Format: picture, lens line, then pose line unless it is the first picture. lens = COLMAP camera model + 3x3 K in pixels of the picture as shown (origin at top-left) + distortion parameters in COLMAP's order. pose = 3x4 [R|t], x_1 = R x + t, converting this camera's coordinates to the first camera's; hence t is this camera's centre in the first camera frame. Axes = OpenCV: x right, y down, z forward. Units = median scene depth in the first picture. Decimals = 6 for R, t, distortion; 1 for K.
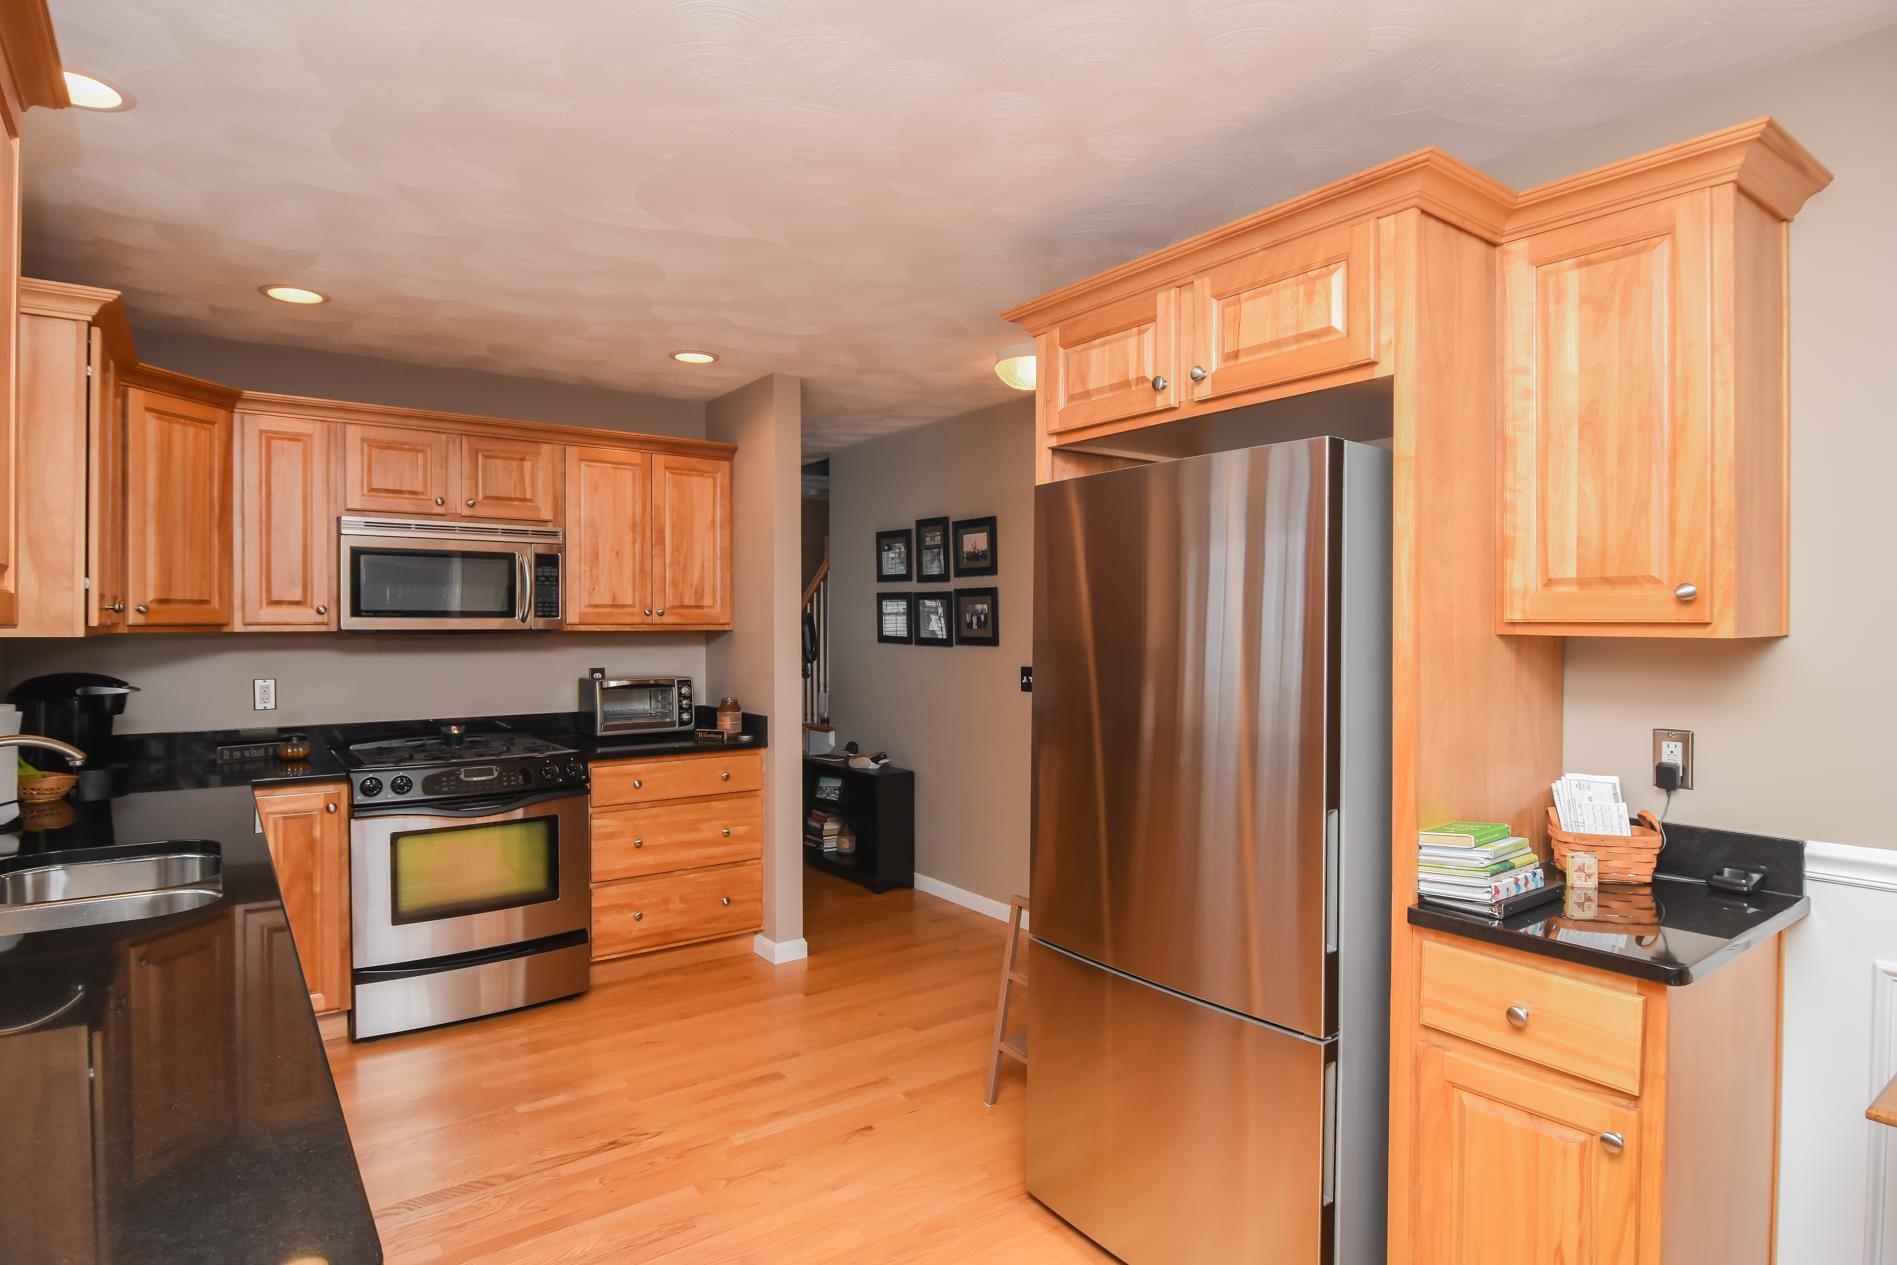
lens RADIAL K [[1009.9, 0, 945.1], [0, 1009.9, 630.7], [0, 0, 1]] dist [-0.003953, -0.000575]
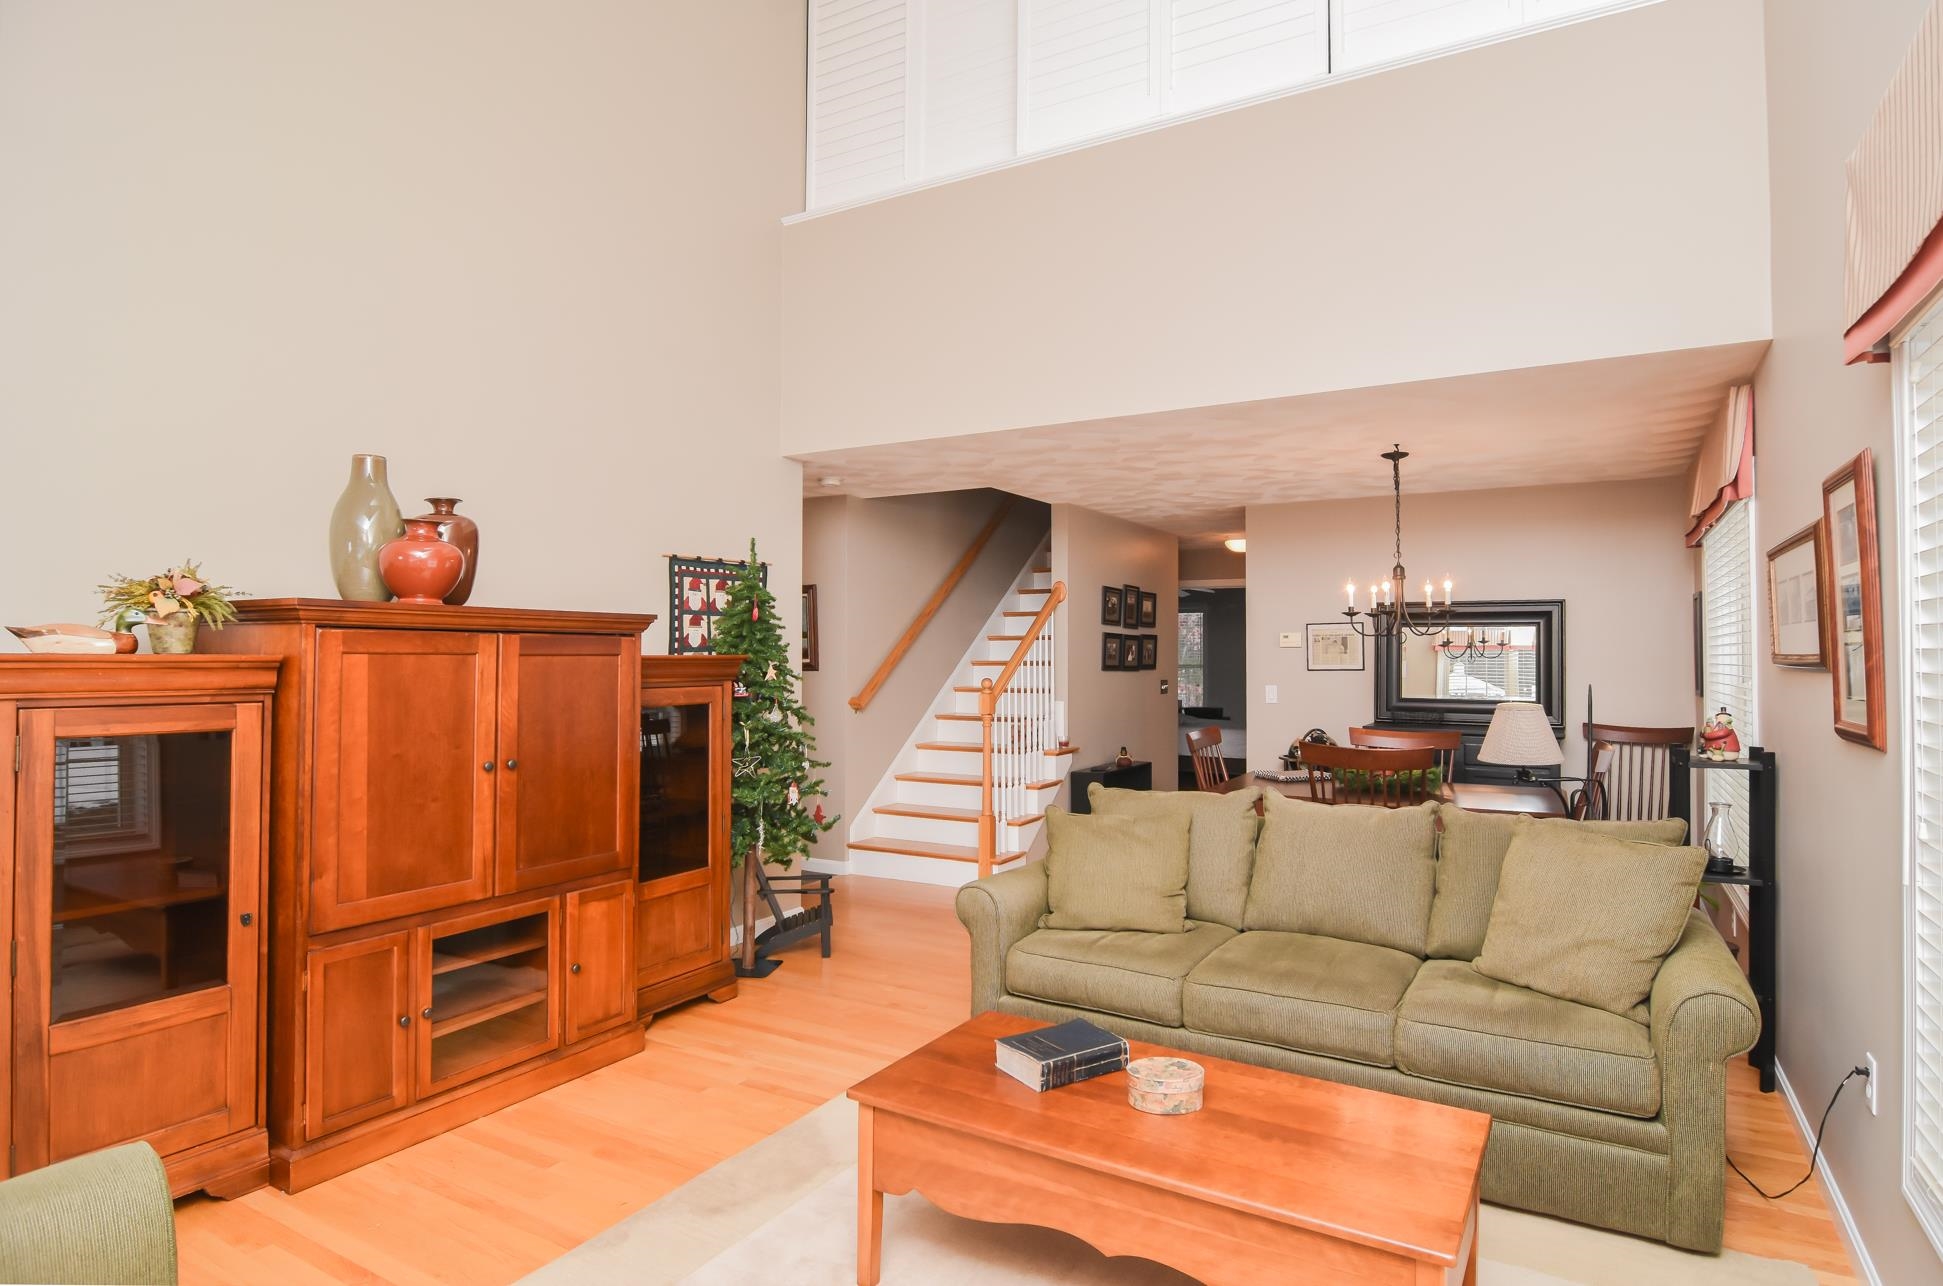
lens RADIAL K [[1009.5, 0, 979.6], [0, 1009.5, 639.3], [0, 0, 1]] dist [-0.001159, 0.000017]
pose [[-0.381645, 0.011213, 0.924241, -1.404342], [0.006506, 0.999934, -0.009445, -0.020892], [-0.924286, 0.002408, -0.381692, 1.905848]]
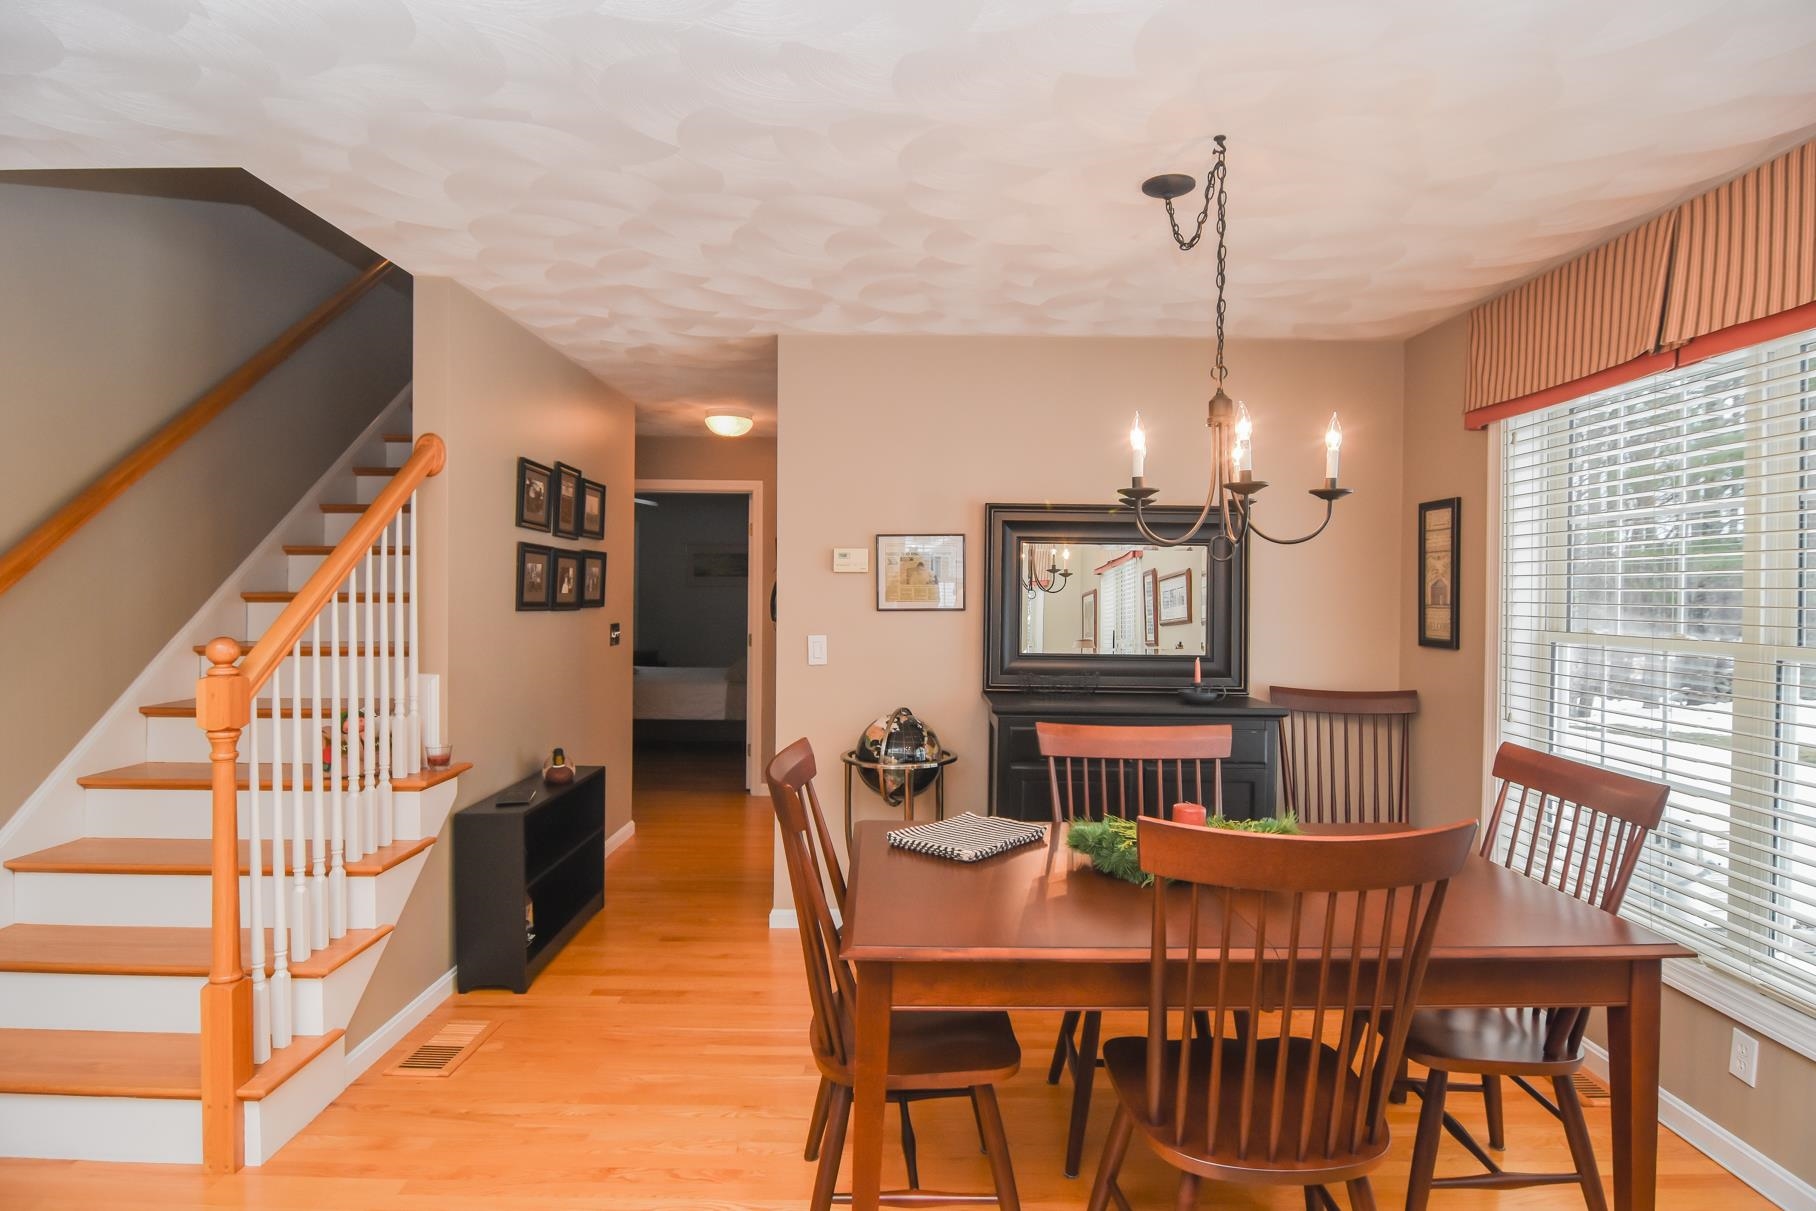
lens RADIAL K [[966.8, 0, 917.2], [0, 966.8, 606.0], [0, 0, 1]] dist [-0.003953, -0.000575]
pose [[-0.803204, -0.018712, 0.595411, -0.811253], [-0.005583, 0.999699, 0.023886, -0.012180], [-0.595678, 0.015861, -0.803066, 1.599407]]
